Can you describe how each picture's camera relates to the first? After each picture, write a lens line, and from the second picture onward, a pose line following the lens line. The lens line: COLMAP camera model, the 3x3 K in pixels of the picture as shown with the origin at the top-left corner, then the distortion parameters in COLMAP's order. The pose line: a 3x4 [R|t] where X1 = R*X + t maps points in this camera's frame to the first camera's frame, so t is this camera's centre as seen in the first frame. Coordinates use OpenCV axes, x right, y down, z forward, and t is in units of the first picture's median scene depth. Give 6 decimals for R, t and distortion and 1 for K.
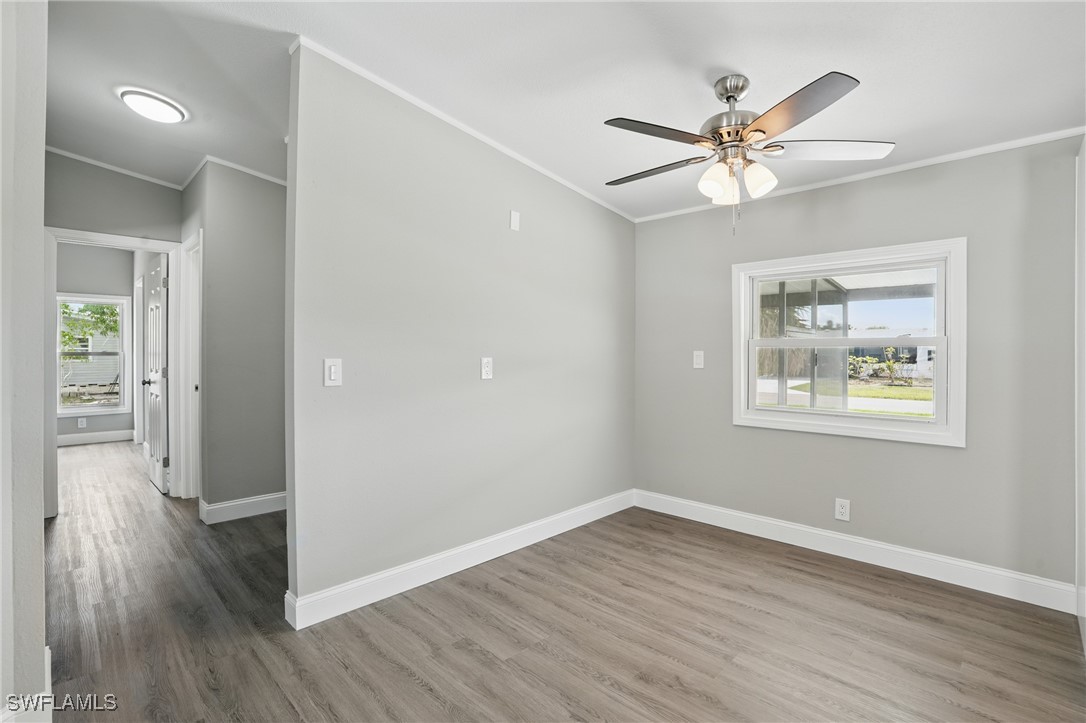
lens RADIAL K [[504.5, 0, 547.2], [0, 504.5, 359.1], [0, 0, 1]] dist [-0.073396, 0.027731]
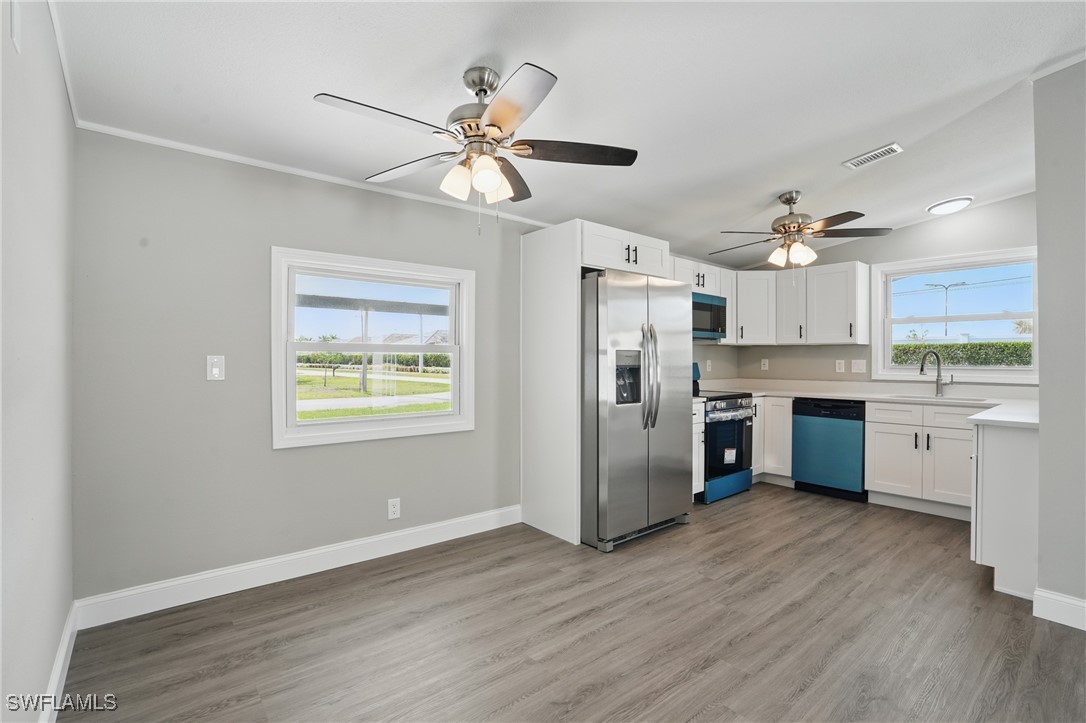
lens RADIAL K [[504.5, 0, 547.2], [0, 504.5, 359.1], [0, 0, 1]] dist [-0.073396, 0.027731]
pose [[0.094424, -0.002208, 0.995530, -0.421595], [0.011008, 0.999939, 0.001174, -0.008334], [-0.995471, 0.010848, 0.094443, 0.575372]]
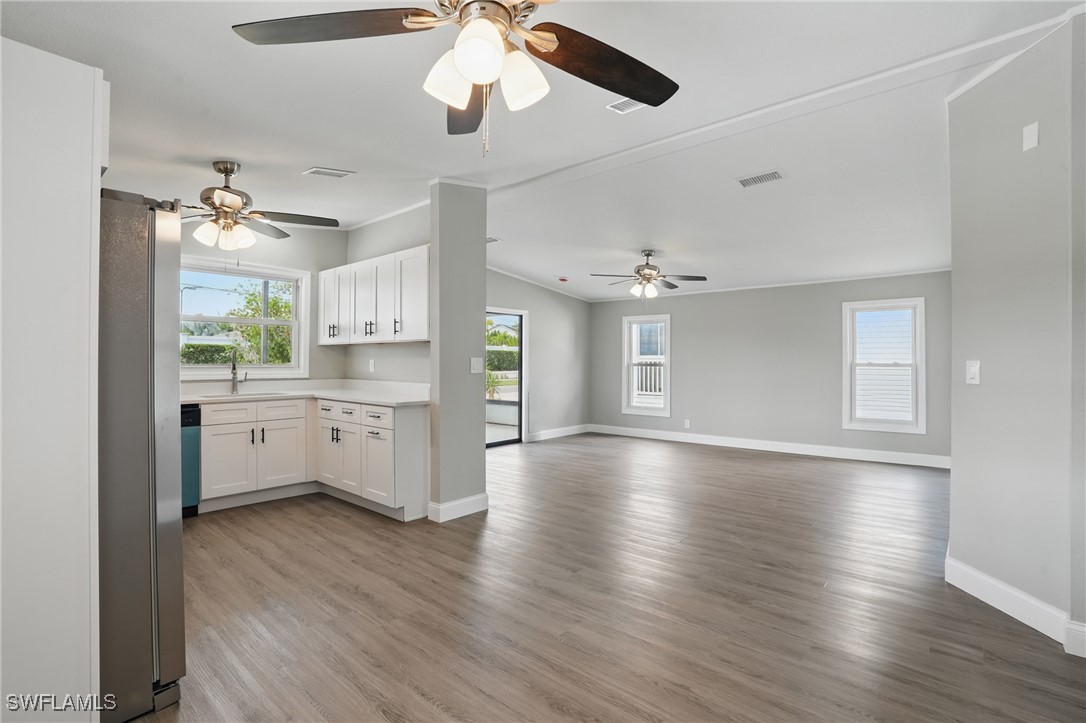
lens RADIAL K [[504.5, 0, 547.2], [0, 504.5, 359.1], [0, 0, 1]] dist [-0.073396, 0.027731]
pose [[-0.997512, -0.005556, -0.070284, 0.251685], [-0.006319, 0.999923, 0.010639, -0.013855], [0.070220, 0.011056, -0.997470, 1.156782]]
